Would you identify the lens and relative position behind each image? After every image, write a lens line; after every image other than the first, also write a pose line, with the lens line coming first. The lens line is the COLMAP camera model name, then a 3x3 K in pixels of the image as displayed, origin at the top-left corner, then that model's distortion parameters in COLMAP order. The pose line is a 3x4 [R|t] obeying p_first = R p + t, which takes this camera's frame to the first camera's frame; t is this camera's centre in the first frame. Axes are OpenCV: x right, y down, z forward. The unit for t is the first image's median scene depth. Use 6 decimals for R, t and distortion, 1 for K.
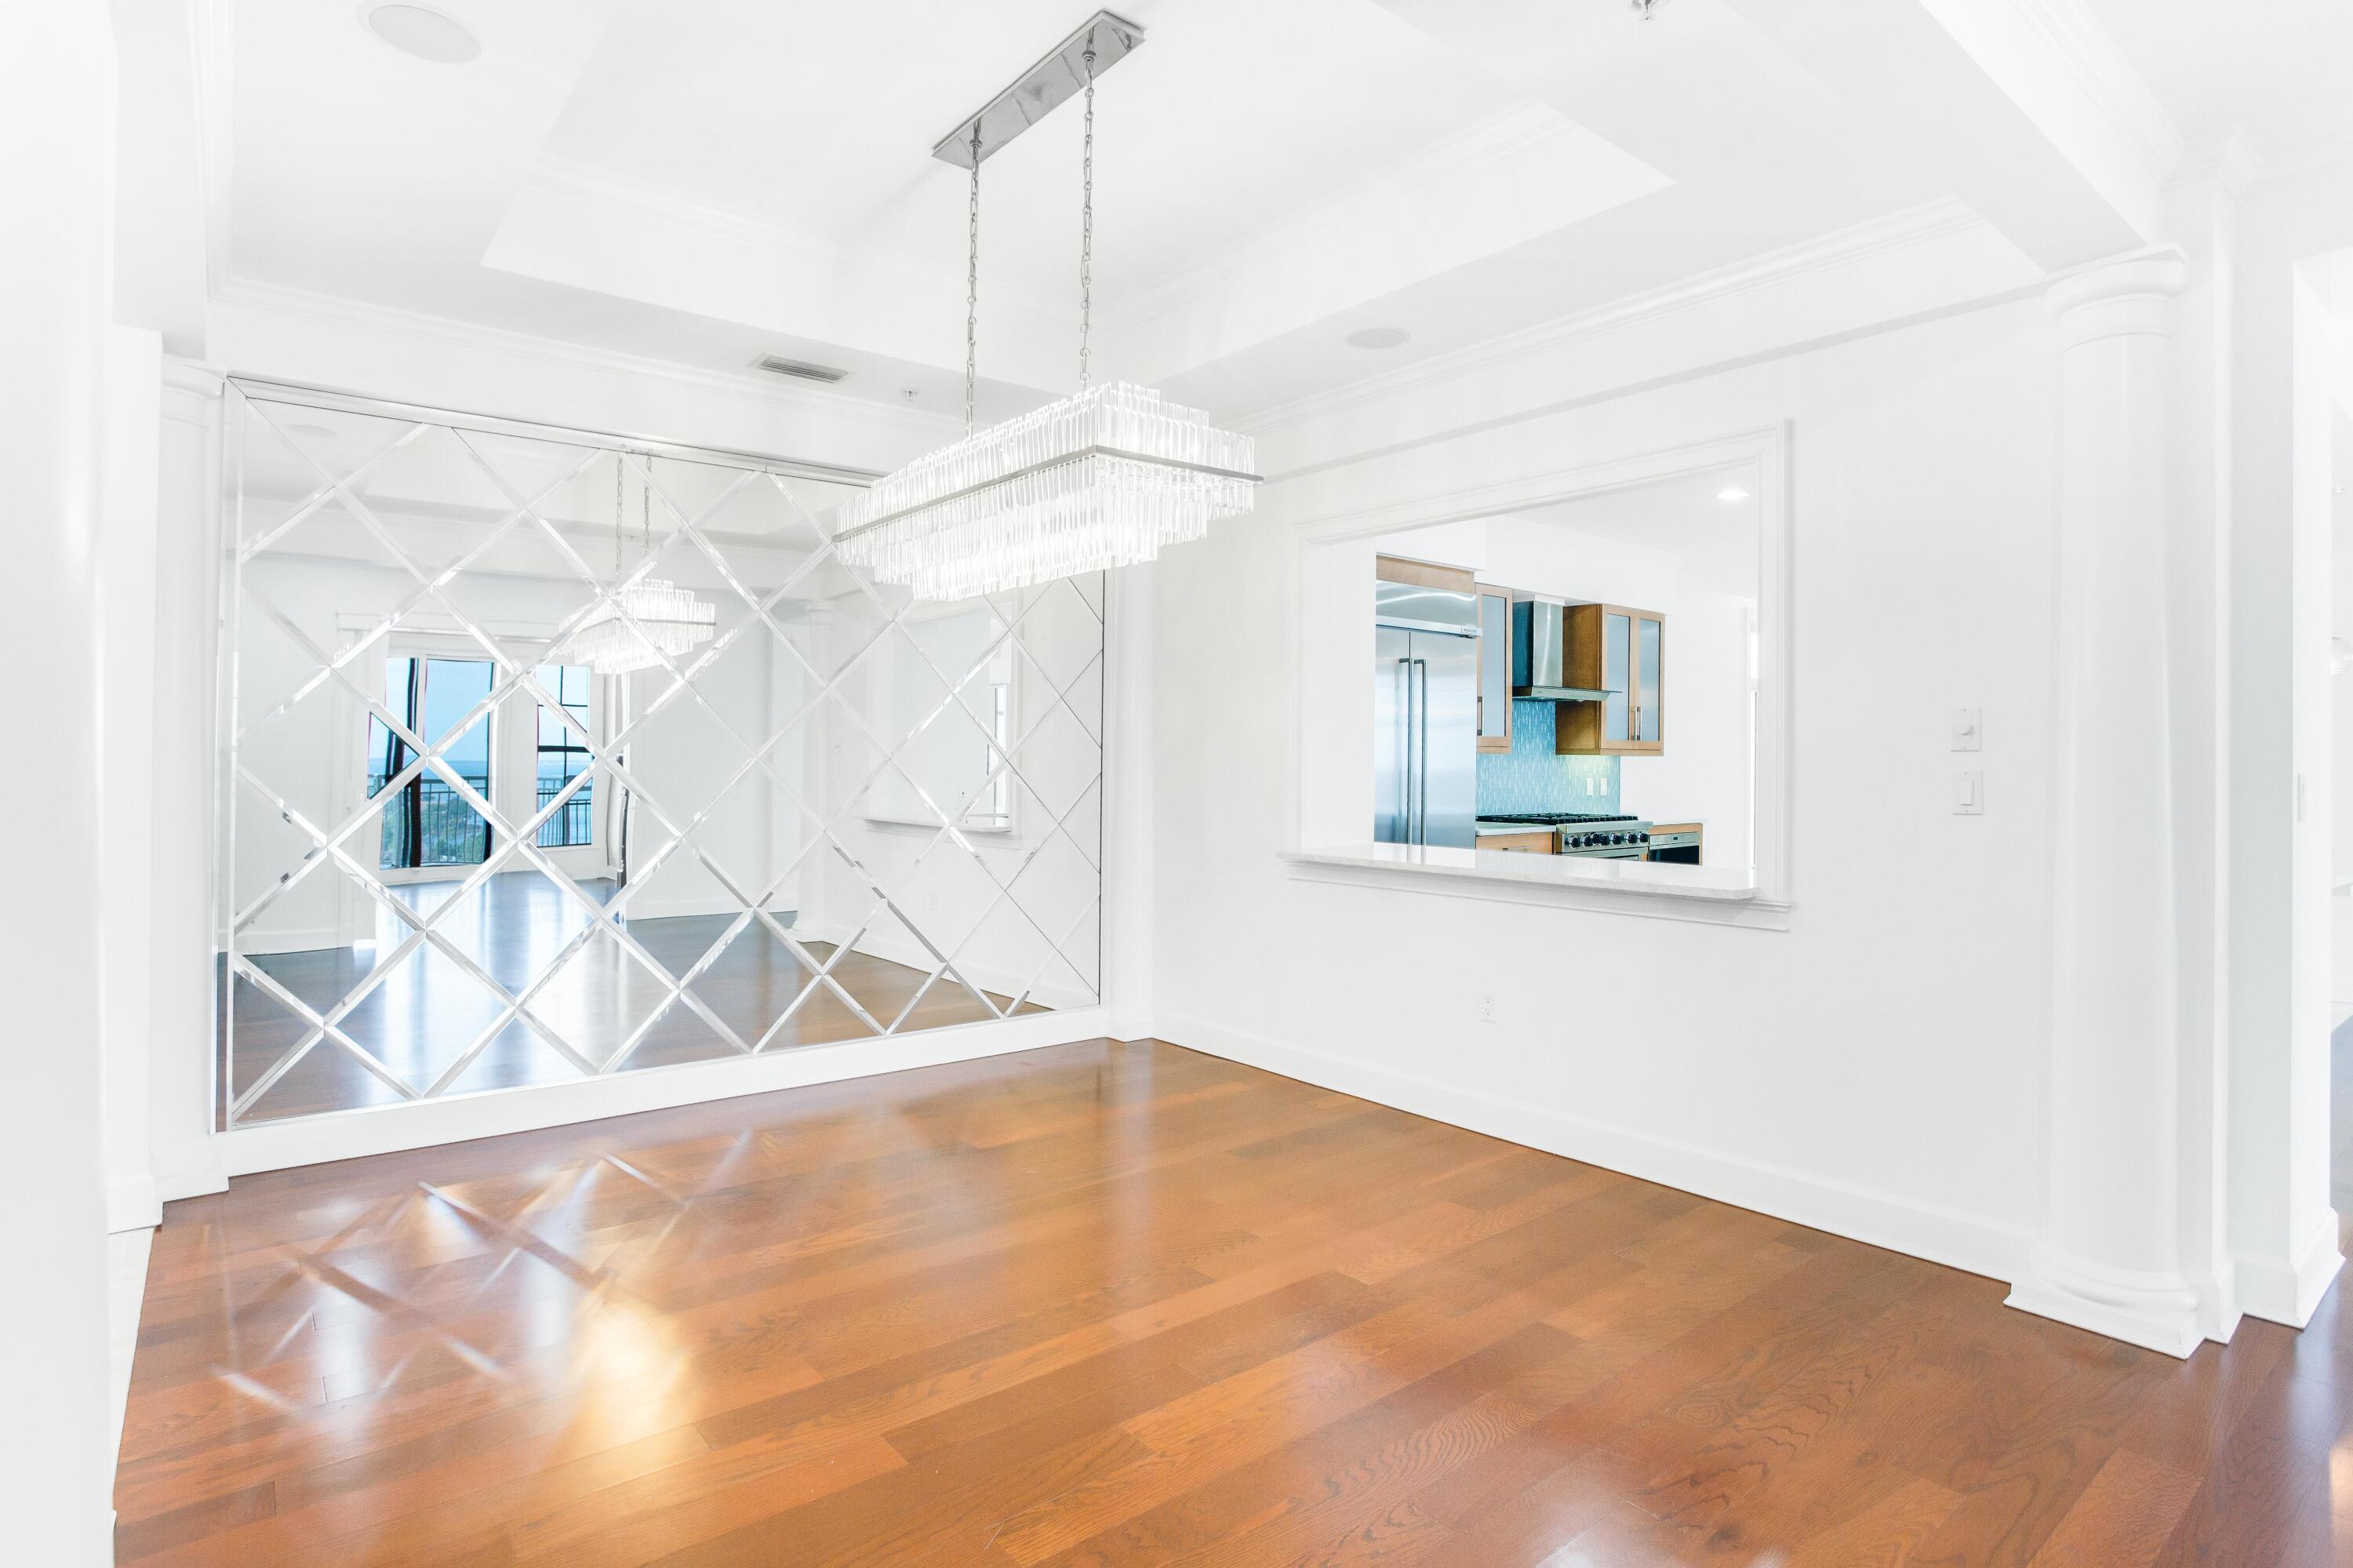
lens RADIAL K [[1214.7, 0, 1170.0], [0, 1214.7, 778.1], [0, 0, 1]] dist [-0.048118, 0.022370]
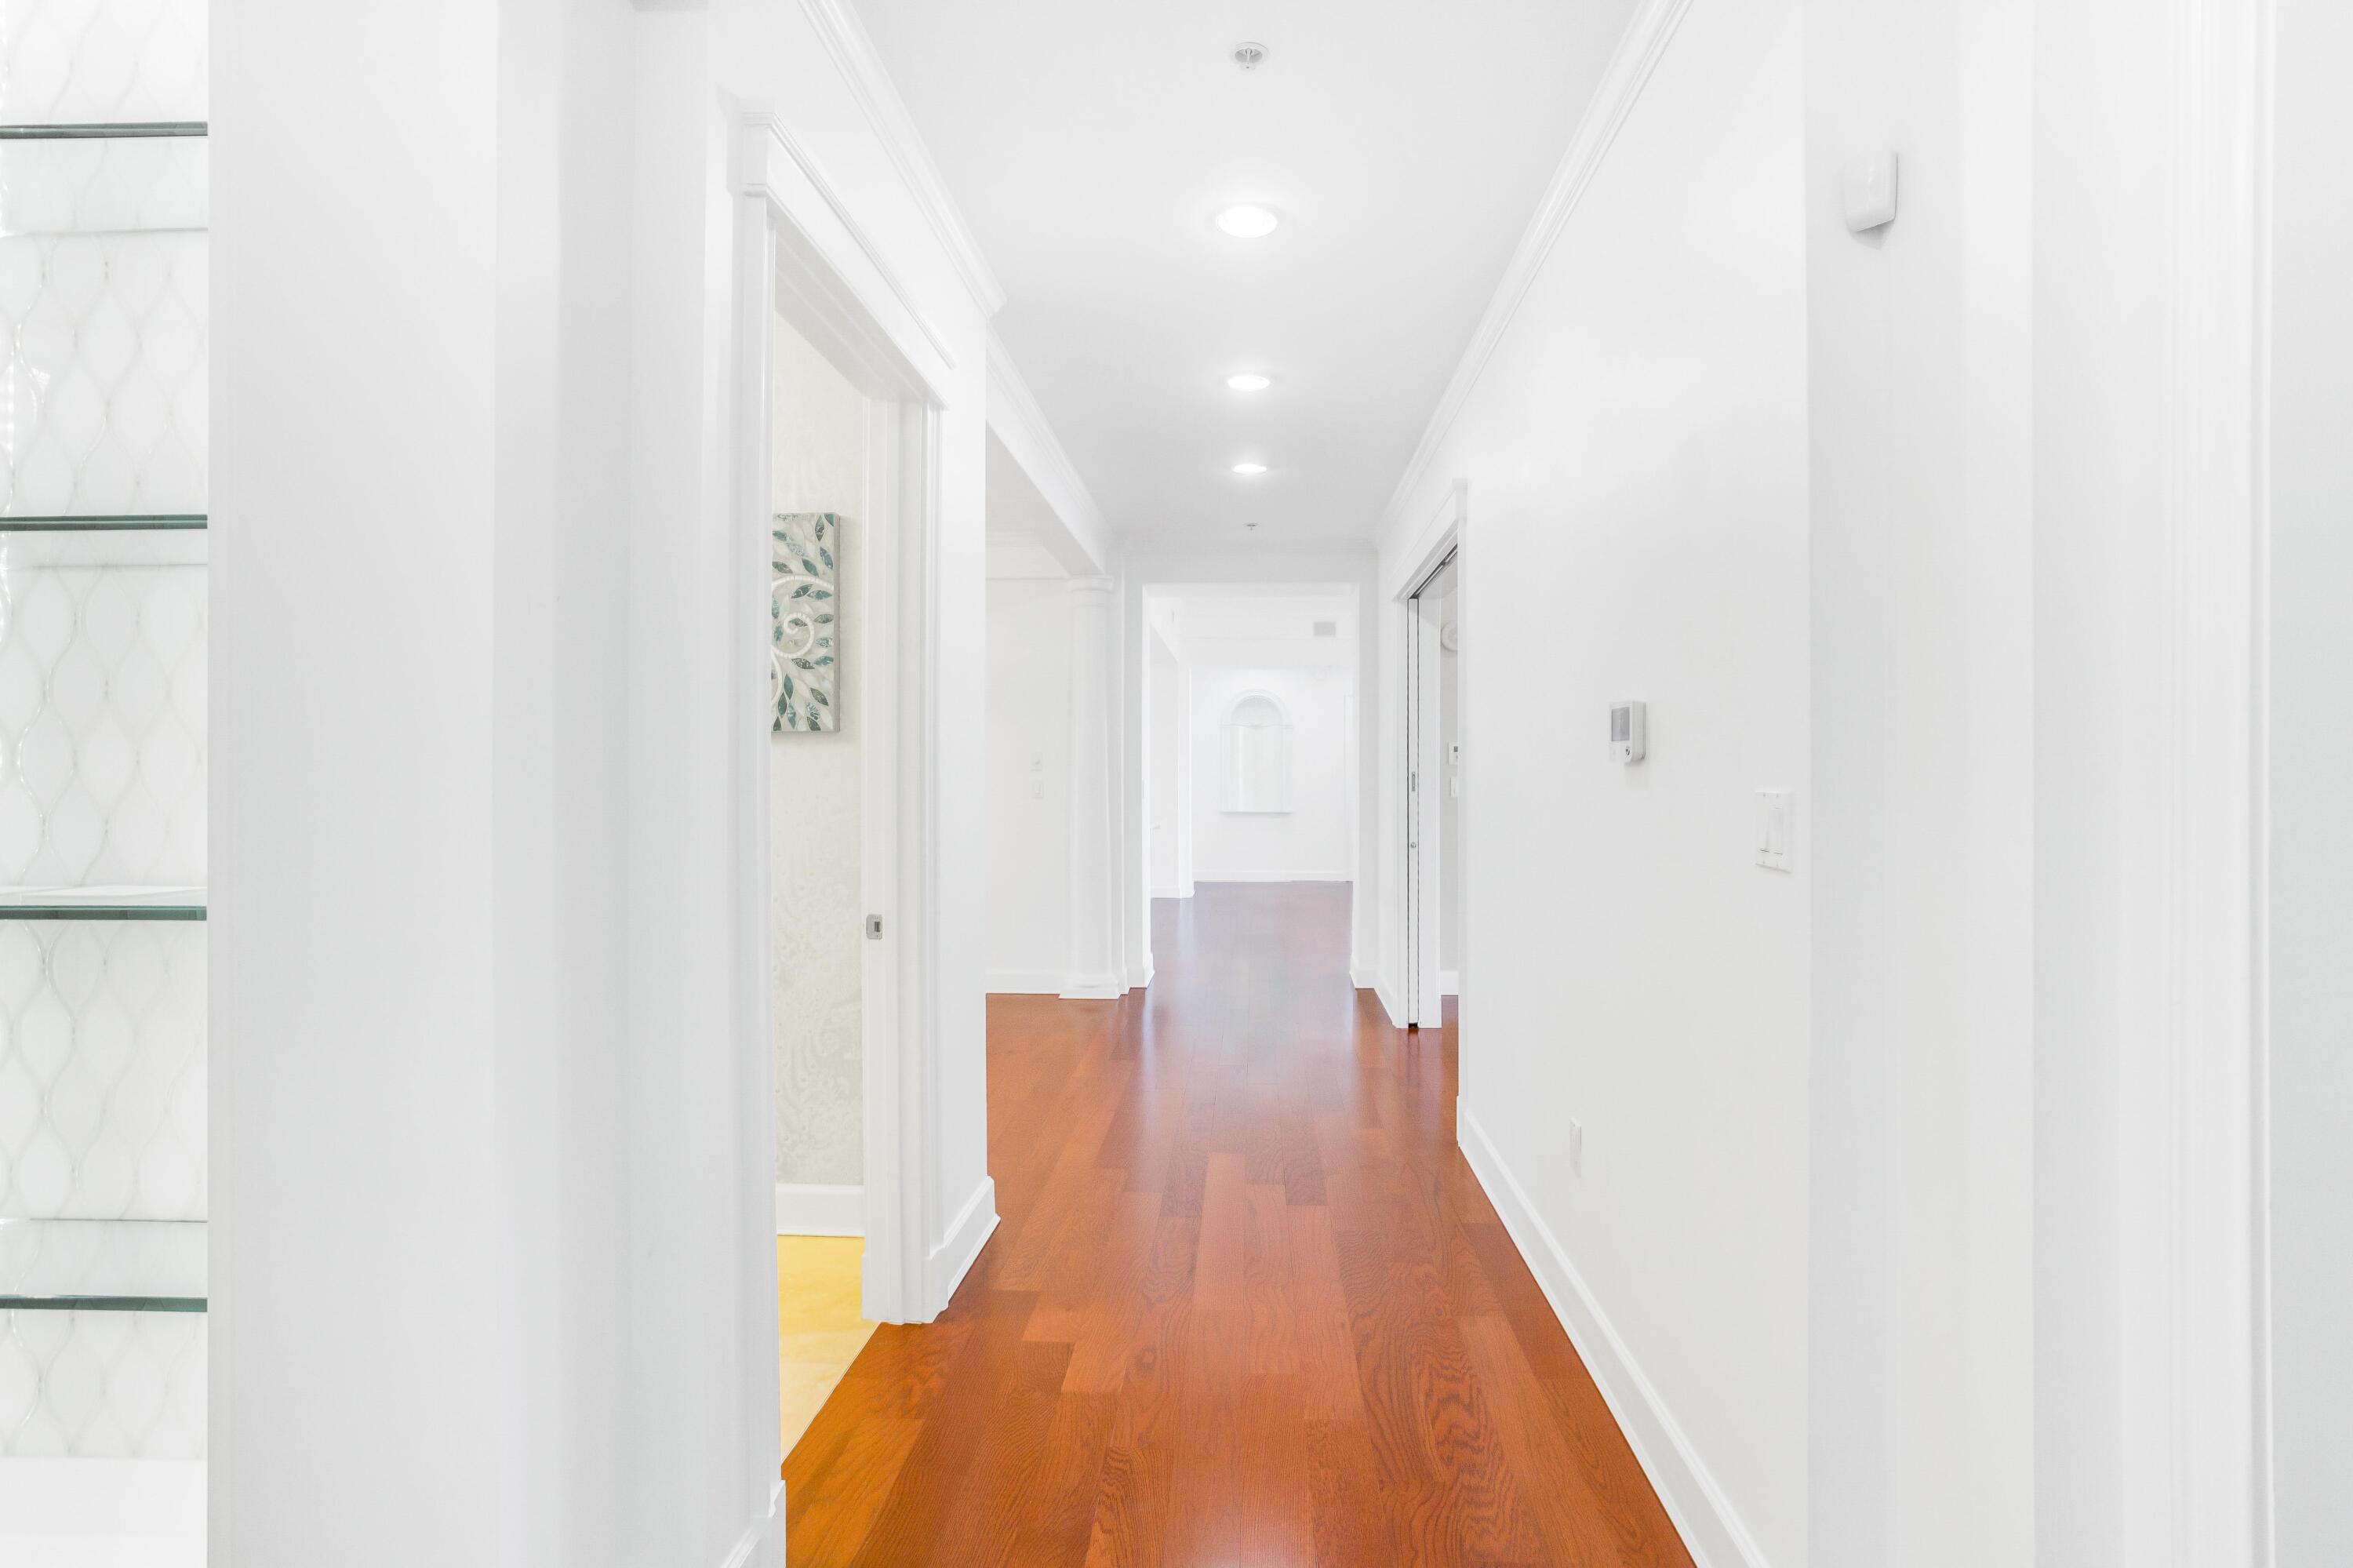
lens RADIAL K [[1214.7, 0, 1179.4], [0, 1214.7, 784.2], [0, 0, 1]] dist [-0.048118, 0.022370]
pose [[0.681226, 0.005186, 0.732055, -0.800919], [0.000209, 0.999973, -0.007278, 0.018972], [-0.732073, 0.005111, 0.681207, -0.740119]]
